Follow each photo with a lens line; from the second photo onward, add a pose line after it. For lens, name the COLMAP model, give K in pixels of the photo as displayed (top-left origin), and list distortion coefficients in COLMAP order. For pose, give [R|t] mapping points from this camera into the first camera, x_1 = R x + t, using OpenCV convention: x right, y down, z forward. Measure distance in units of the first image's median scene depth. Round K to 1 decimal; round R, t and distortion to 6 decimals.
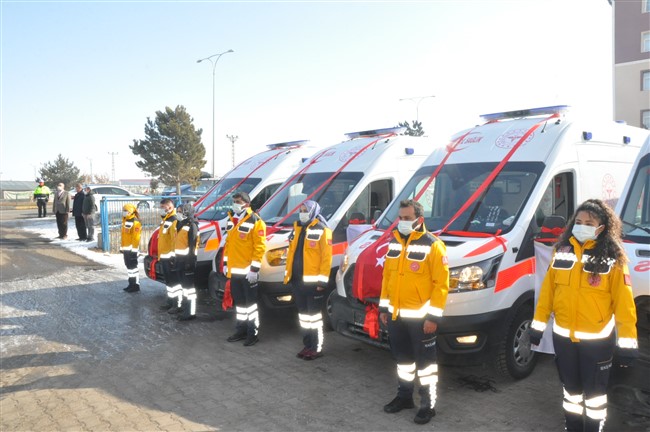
lens RADIAL K [[486.8, 0, 331.8], [0, 486.8, 214.5], [0, 0, 1]] dist [-0.087499, 0.040989]
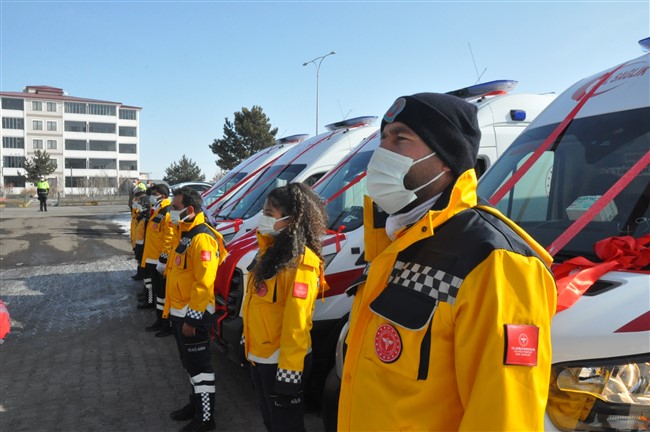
lens RADIAL K [[486.8, 0, 326.1], [0, 486.8, 217.0], [0, 0, 1]] dist [-0.087499, 0.040989]
pose [[0.966292, 0.023747, -0.256349, 0.108010], [-0.022830, 0.999718, 0.006552, 0.002223], [0.256433, -0.000479, 0.966562, 0.032944]]
